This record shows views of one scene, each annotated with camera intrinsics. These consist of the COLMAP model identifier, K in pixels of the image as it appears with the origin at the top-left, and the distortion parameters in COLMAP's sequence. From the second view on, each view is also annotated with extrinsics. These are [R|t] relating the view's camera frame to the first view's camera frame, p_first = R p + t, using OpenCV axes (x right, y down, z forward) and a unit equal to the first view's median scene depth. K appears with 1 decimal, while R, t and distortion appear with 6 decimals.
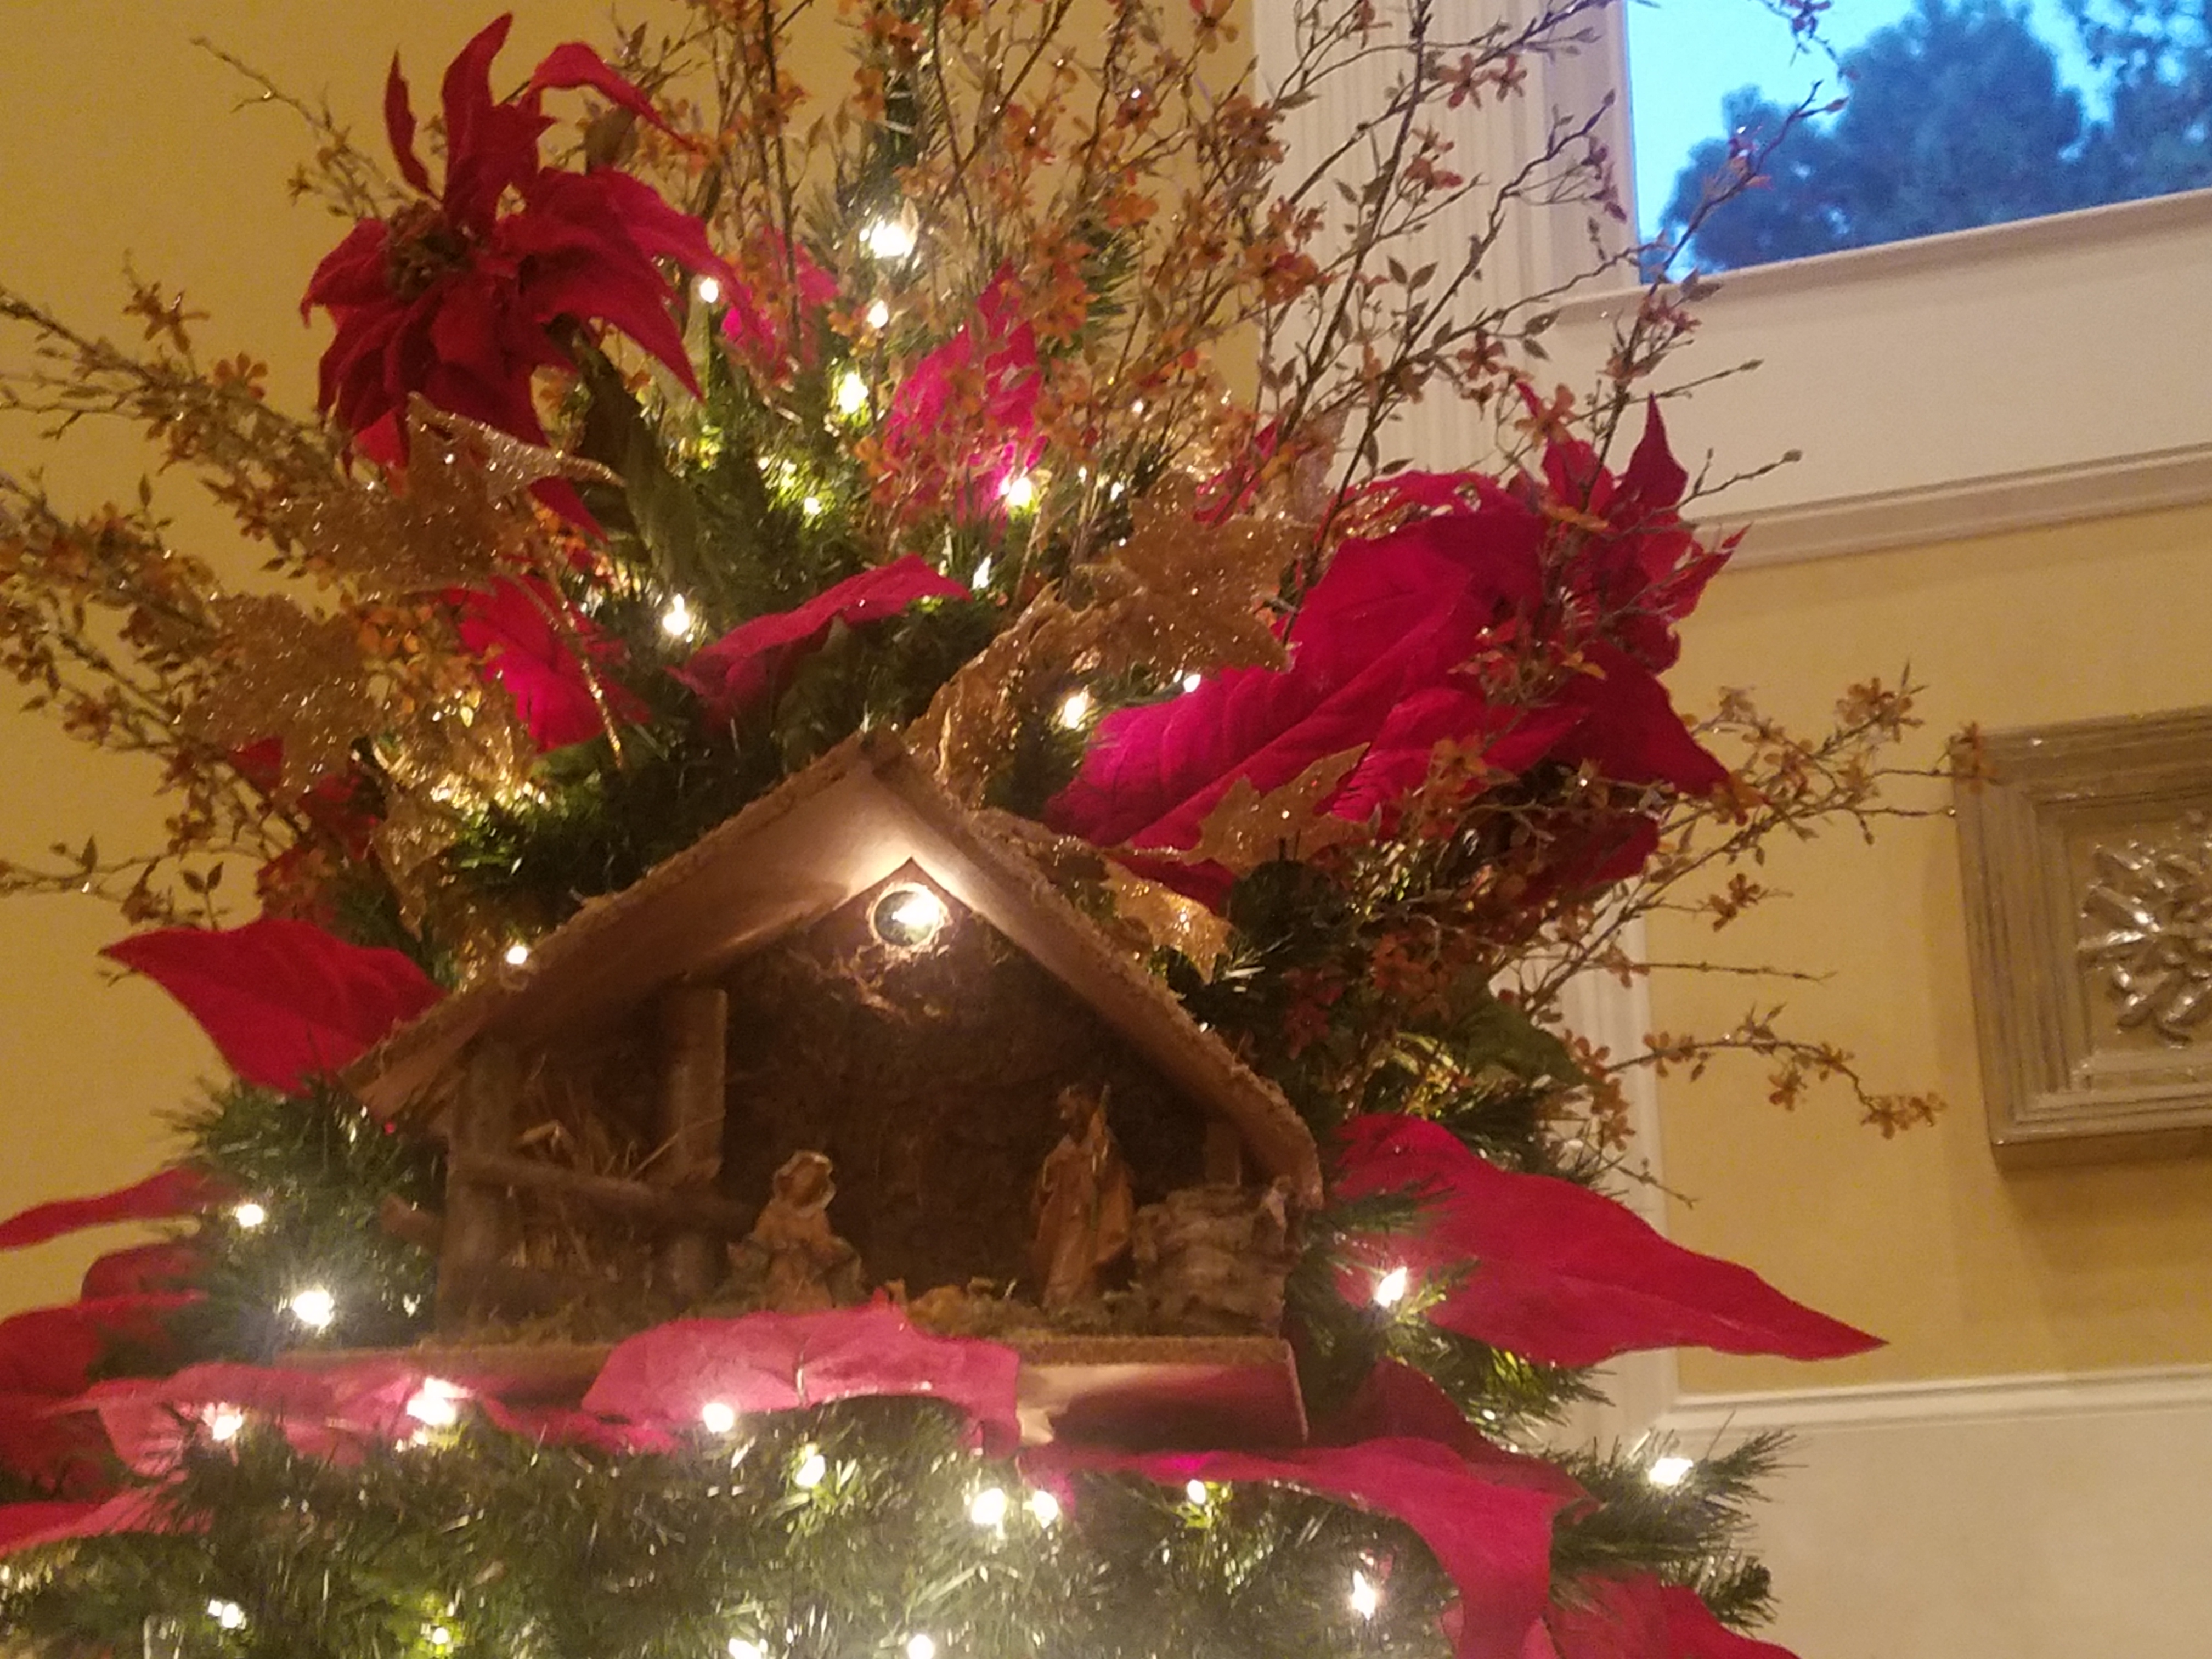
lens RADIAL K [[3788.8, 0, 1215.0], [0, 3788.8, 869.0], [0, 0, 1]] dist [0.124539, -0.018303]
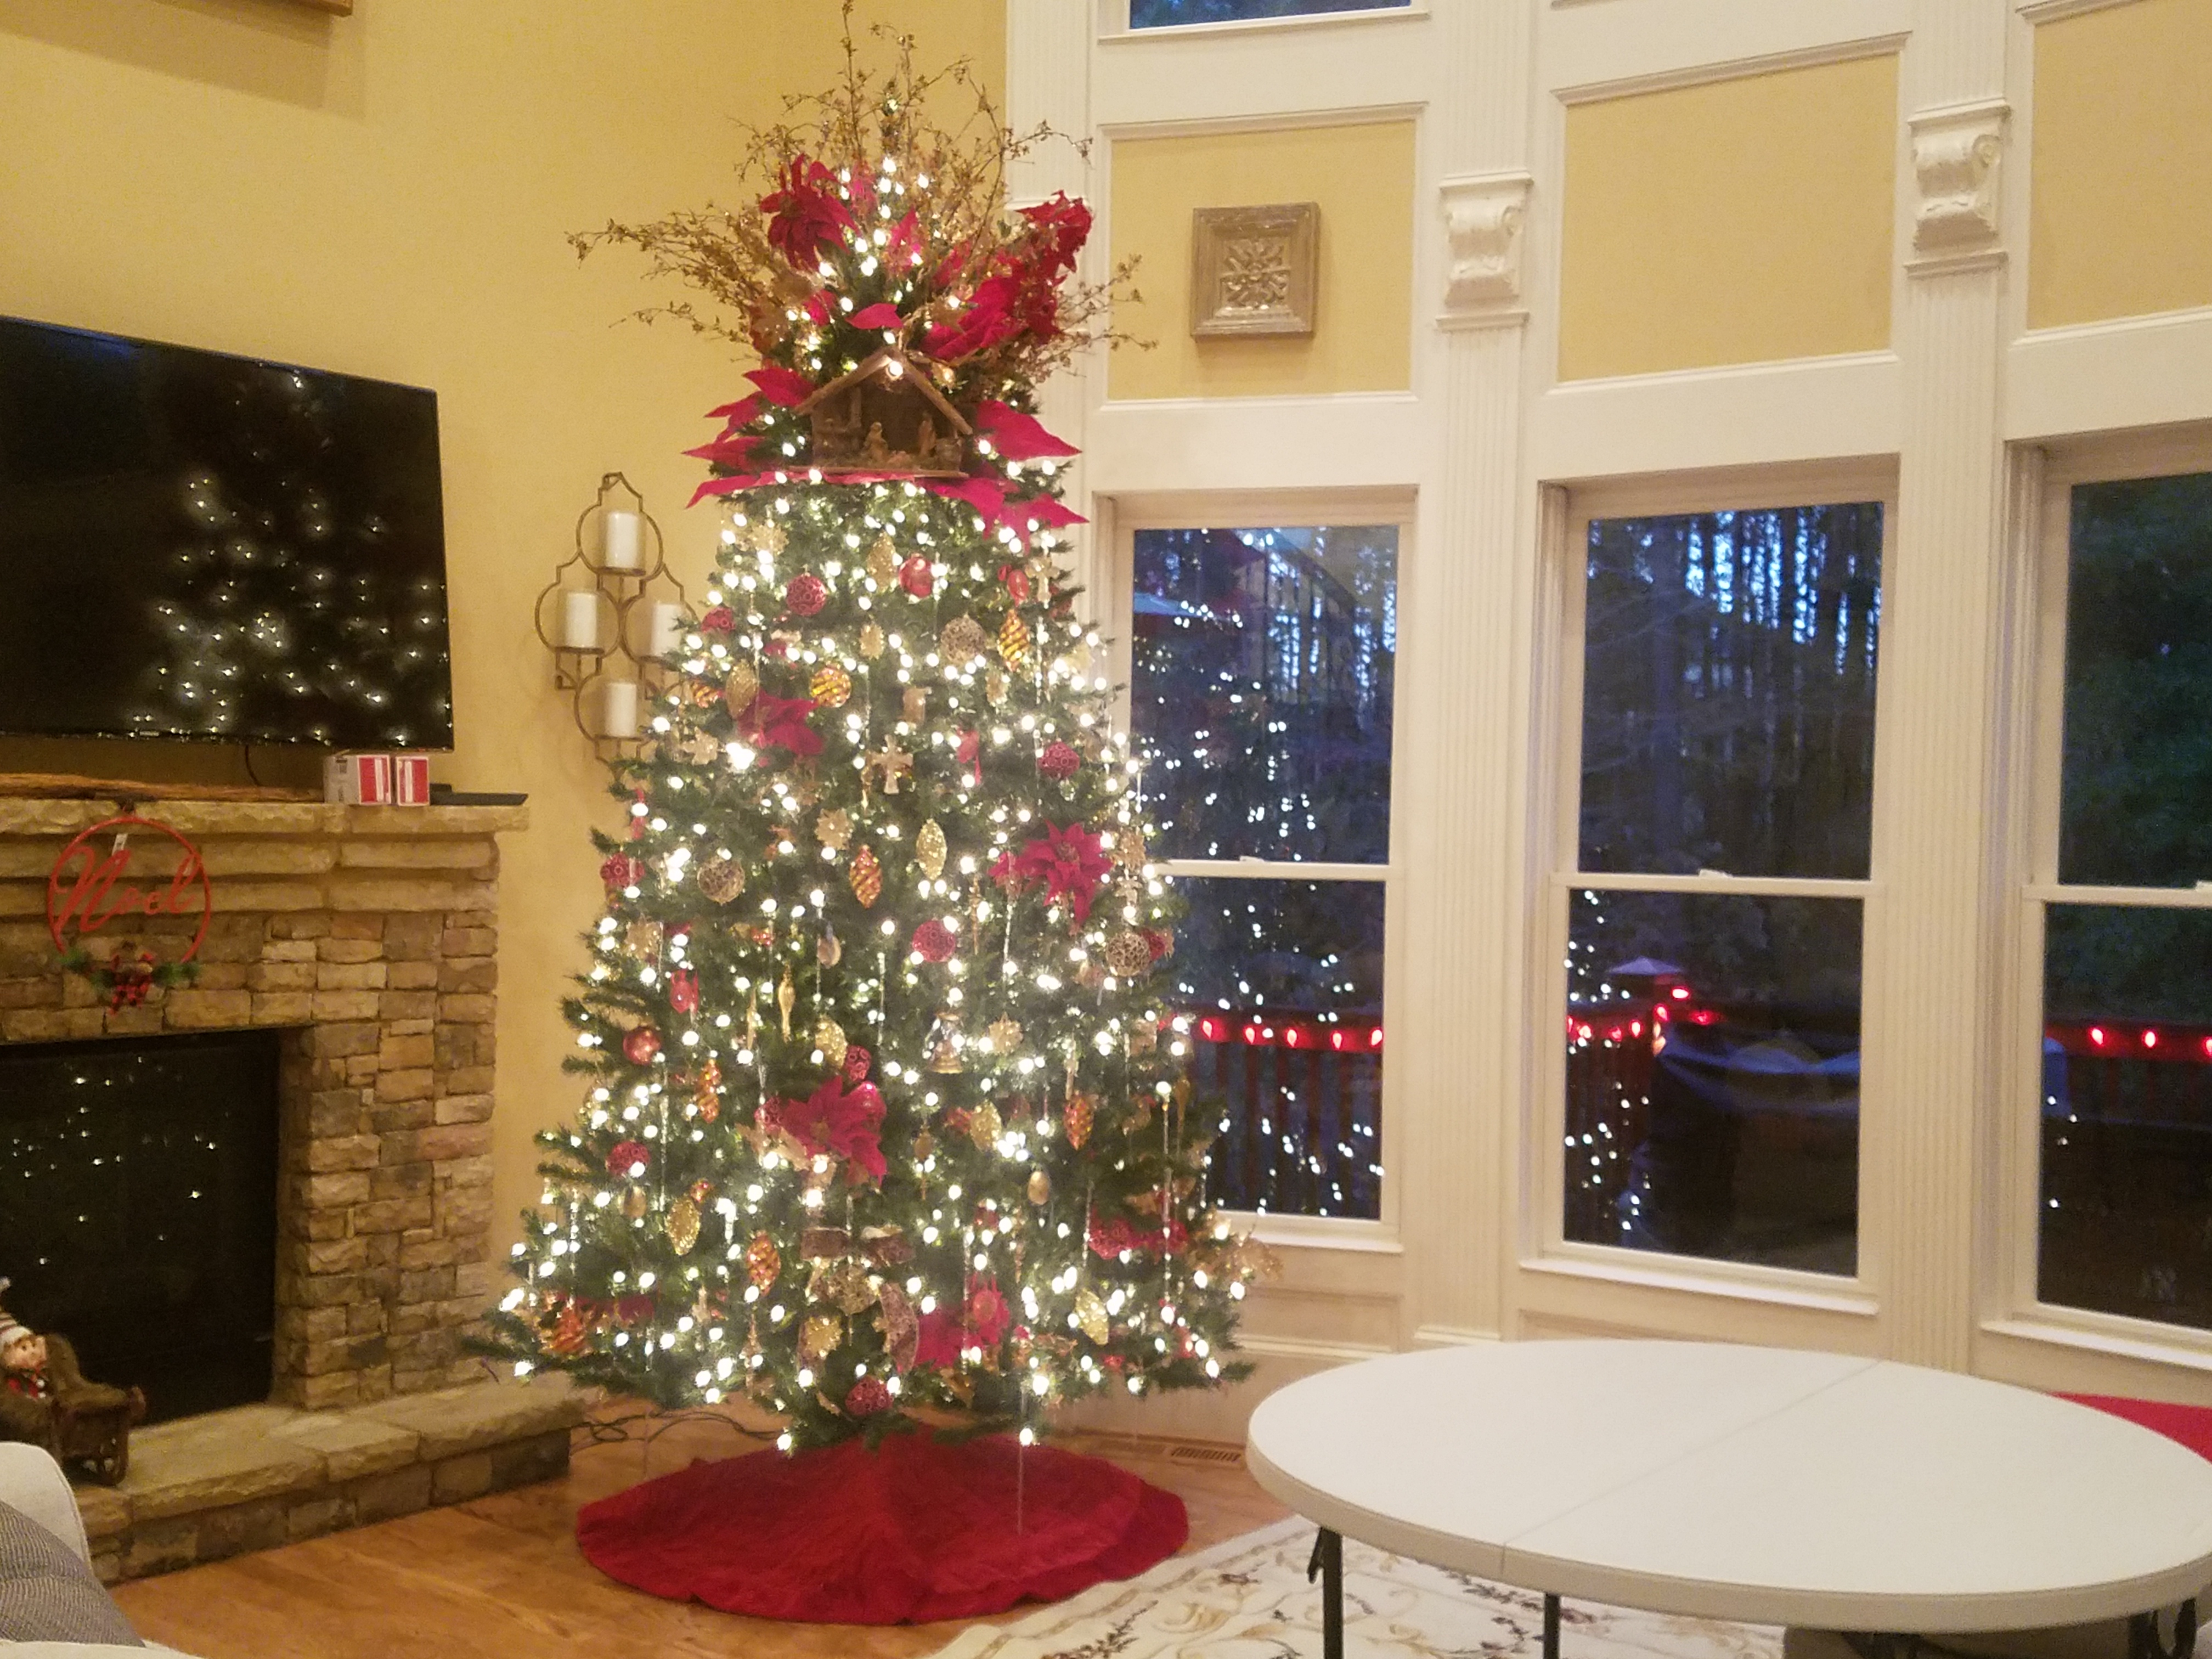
lens RADIAL K [[2730.2, 0, 1102.2], [0, 2730.2, 880.0], [0, 0, 1]] dist [-0.009214, 1.474970]
pose [[0.999604, 0.026335, -0.009949, 0.249168], [-0.019246, 0.897214, 0.441176, -0.984772], [0.020544, -0.440810, 0.897365, -2.566505]]
